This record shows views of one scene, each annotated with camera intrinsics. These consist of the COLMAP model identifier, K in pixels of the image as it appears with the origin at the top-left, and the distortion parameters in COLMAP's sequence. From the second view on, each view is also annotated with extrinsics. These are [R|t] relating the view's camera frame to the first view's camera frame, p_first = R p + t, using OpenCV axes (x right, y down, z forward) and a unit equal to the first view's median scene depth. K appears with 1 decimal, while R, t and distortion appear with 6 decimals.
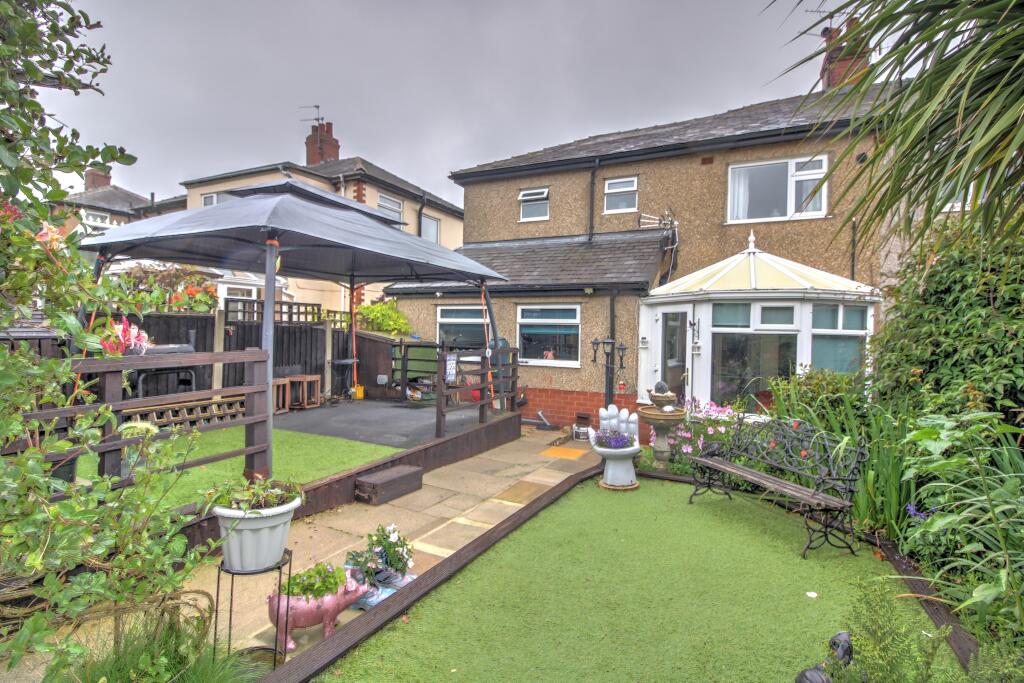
lens RADIAL K [[475.6, 0, 512.5], [0, 475.6, 338.7], [0, 0, 1]] dist [-0.009001, -0.002474]
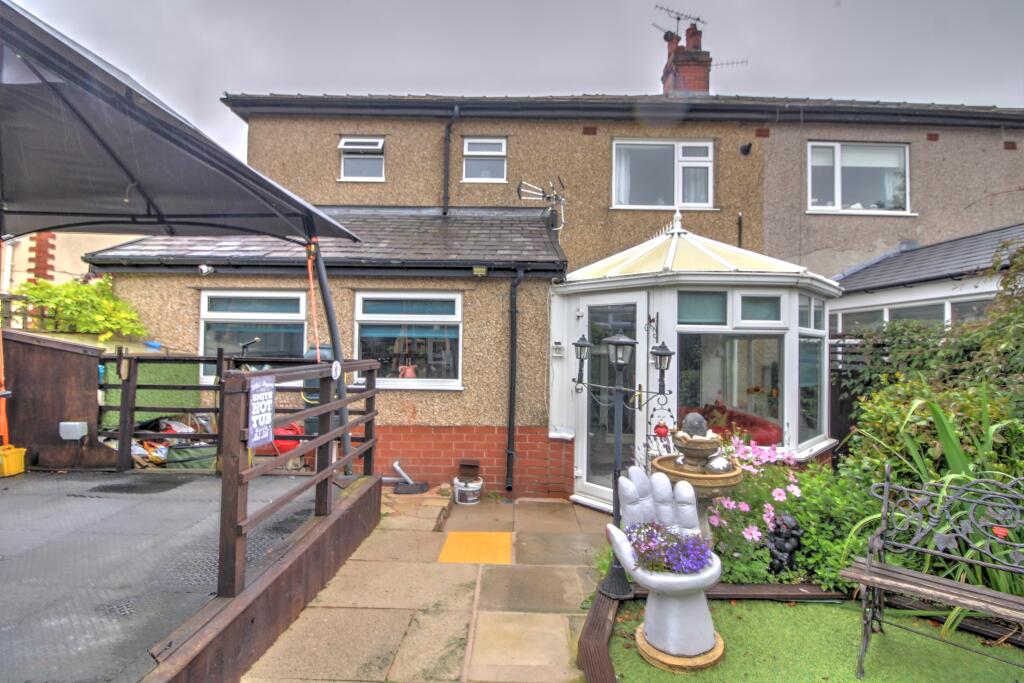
lens RADIAL K [[475.6, 0, 512.1], [0, 475.6, 336.0], [0, 0, 1]] dist [-0.009001, -0.002474]
pose [[0.902293, 0.004837, 0.431097, -0.072190], [0.010816, 0.999368, -0.033850, 0.009740], [-0.430988, 0.035205, 0.901670, 0.354310]]
